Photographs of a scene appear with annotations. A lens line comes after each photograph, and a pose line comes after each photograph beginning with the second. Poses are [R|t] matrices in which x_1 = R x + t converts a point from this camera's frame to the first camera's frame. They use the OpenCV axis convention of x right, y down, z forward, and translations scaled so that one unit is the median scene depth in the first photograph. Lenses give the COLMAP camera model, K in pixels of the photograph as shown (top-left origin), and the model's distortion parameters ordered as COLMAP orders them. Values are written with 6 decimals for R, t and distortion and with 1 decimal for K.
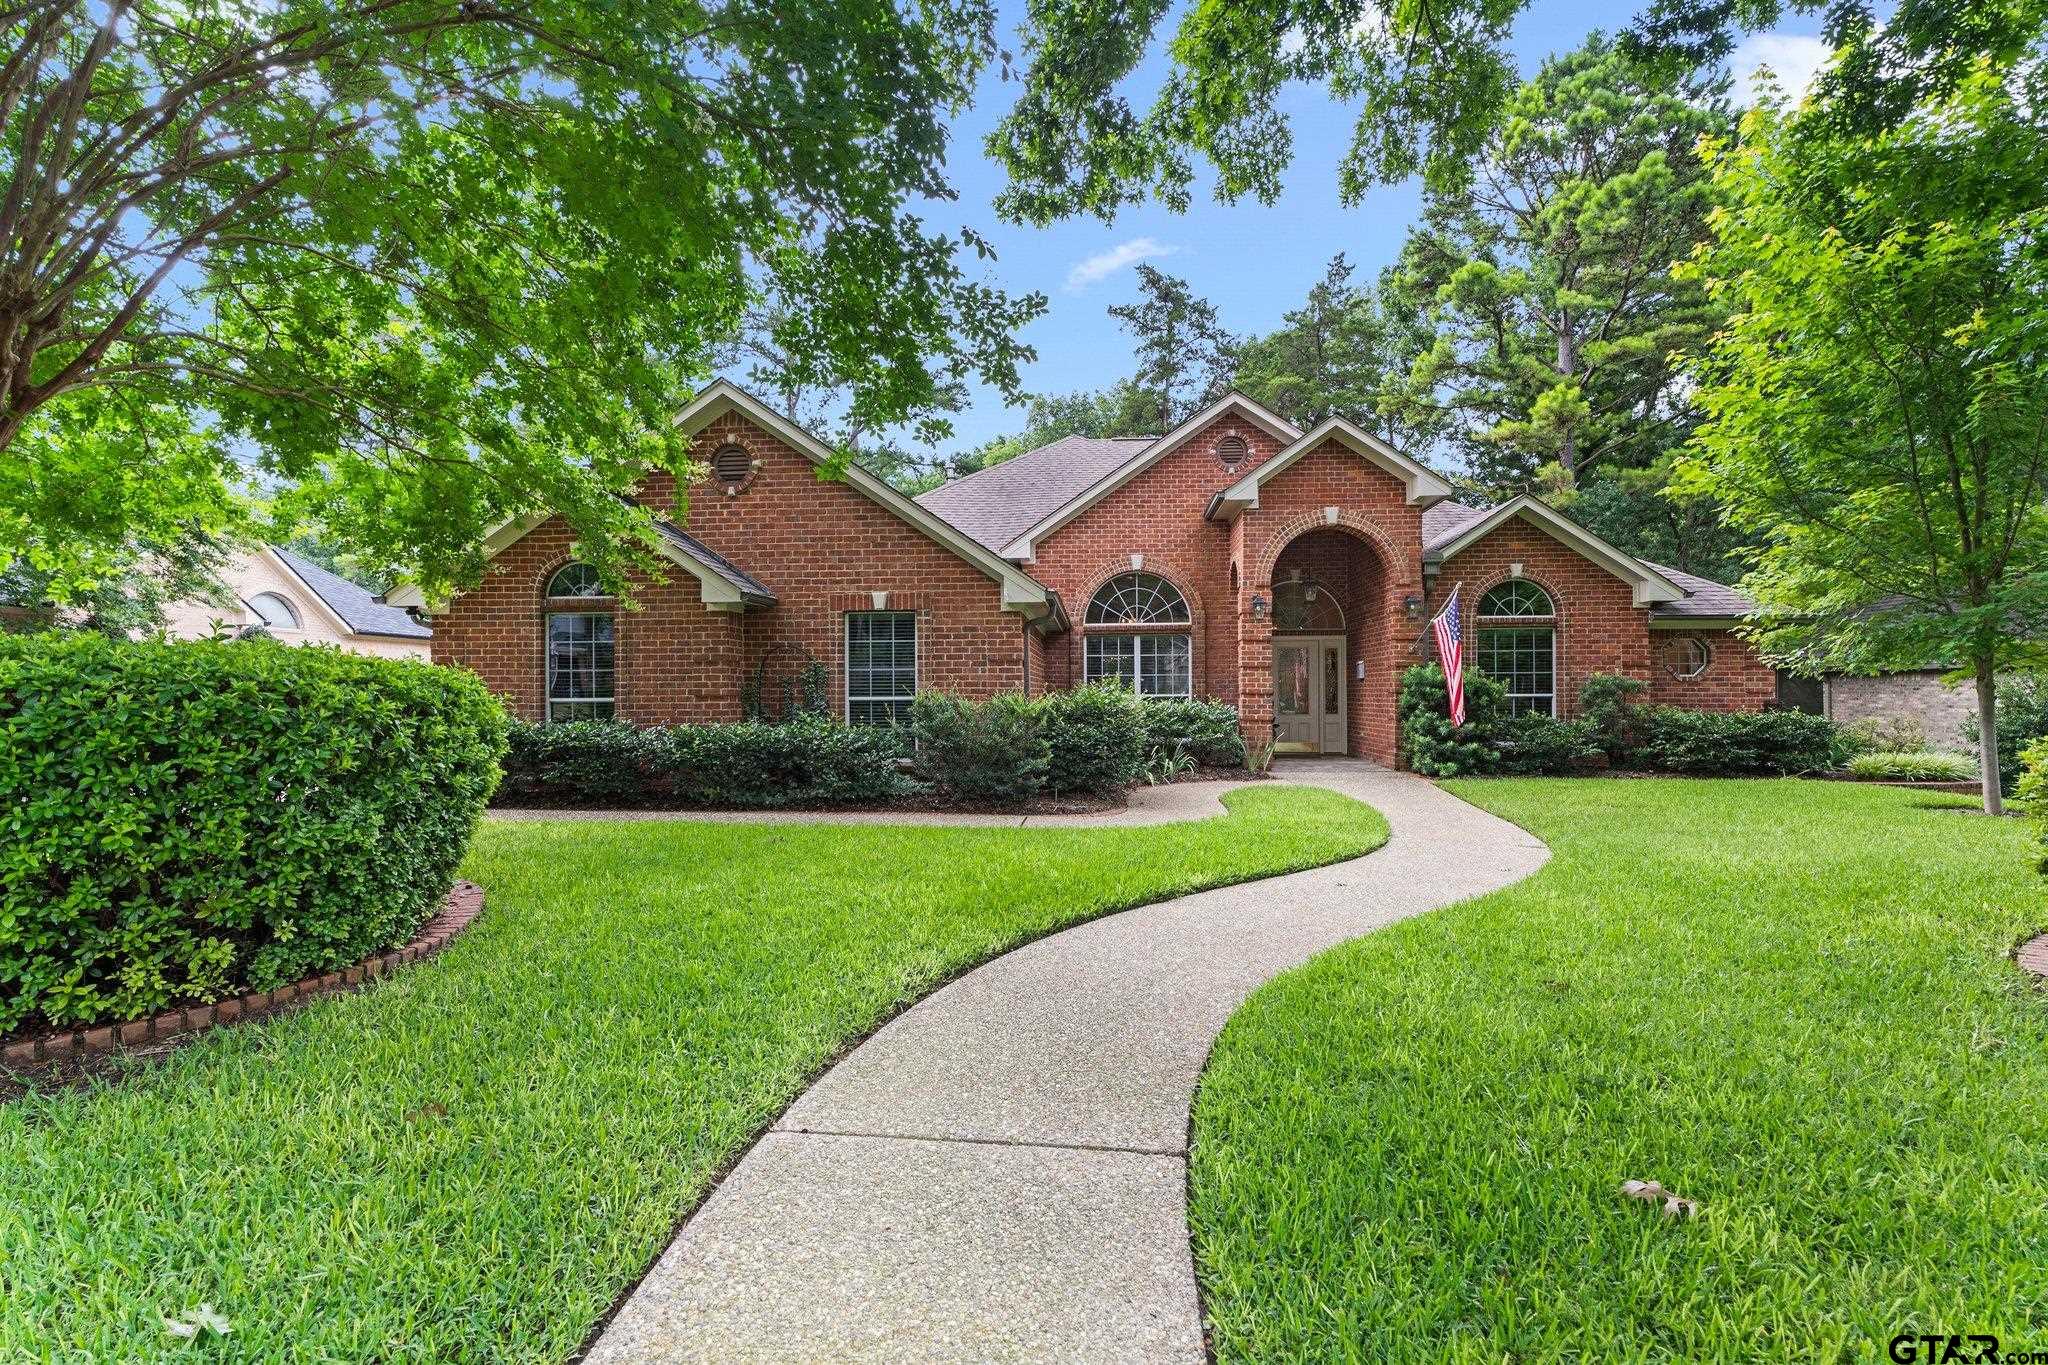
lens RADIAL K [[926.2, 0, 1022.5], [0, 926.2, 662.2], [0, 0, 1]] dist [0.000045, -0.000401]
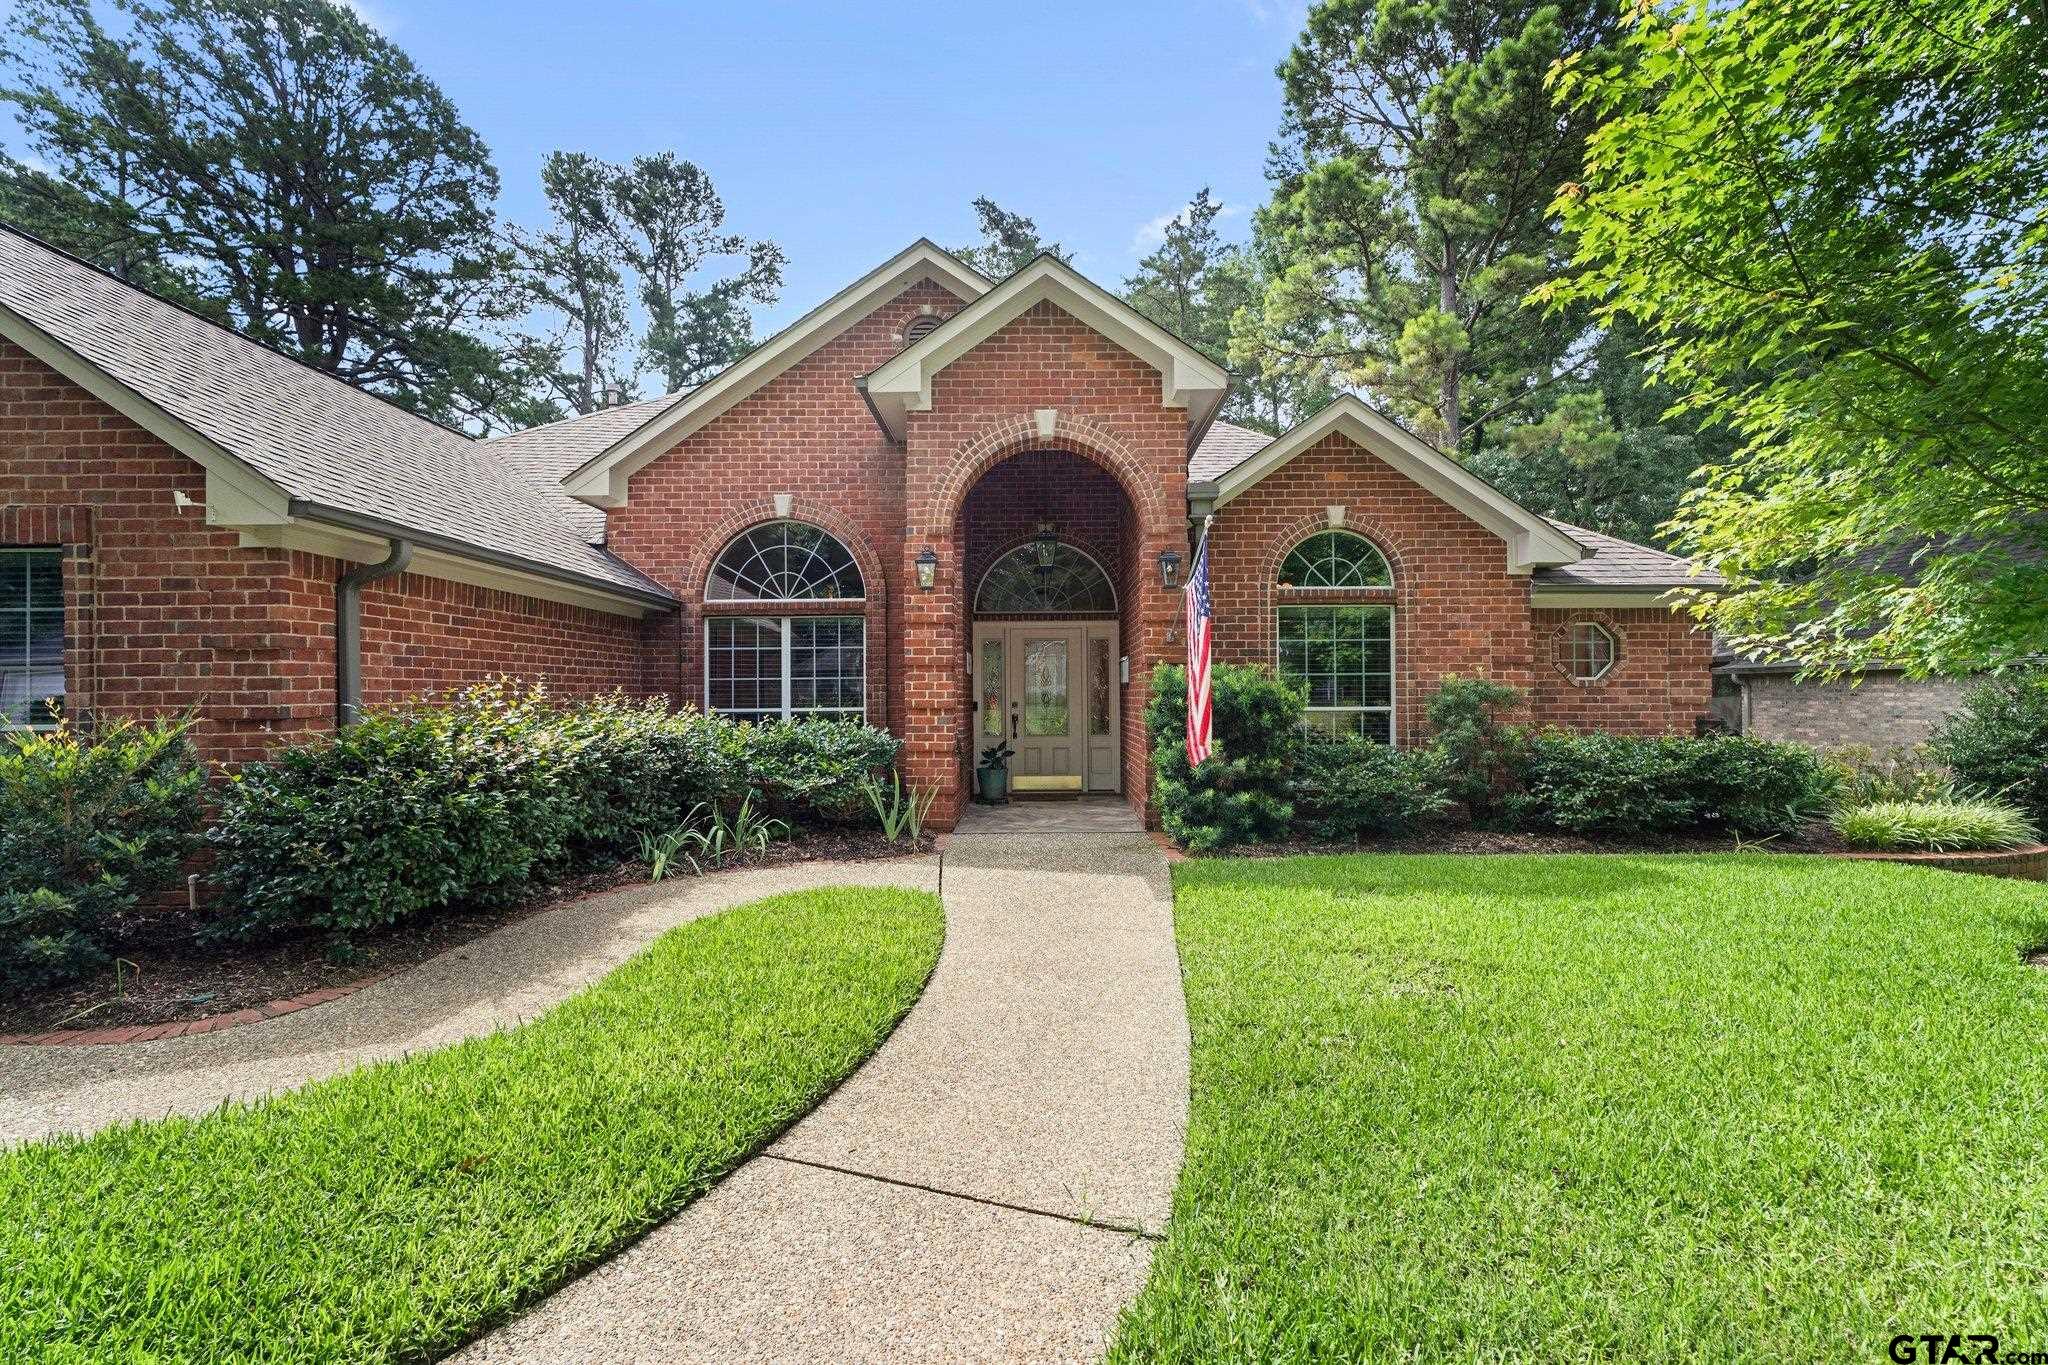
lens RADIAL K [[934.6, 0, 1023.4], [0, 934.6, 659.6], [0, 0, 1]] dist [-0.001328, 0.000276]
pose [[0.996848, 0.000158, 0.079337, 0.267020], [0.000370, 0.999978, -0.006646, 0.005204], [-0.079336, 0.006655, 0.996826, 0.371171]]
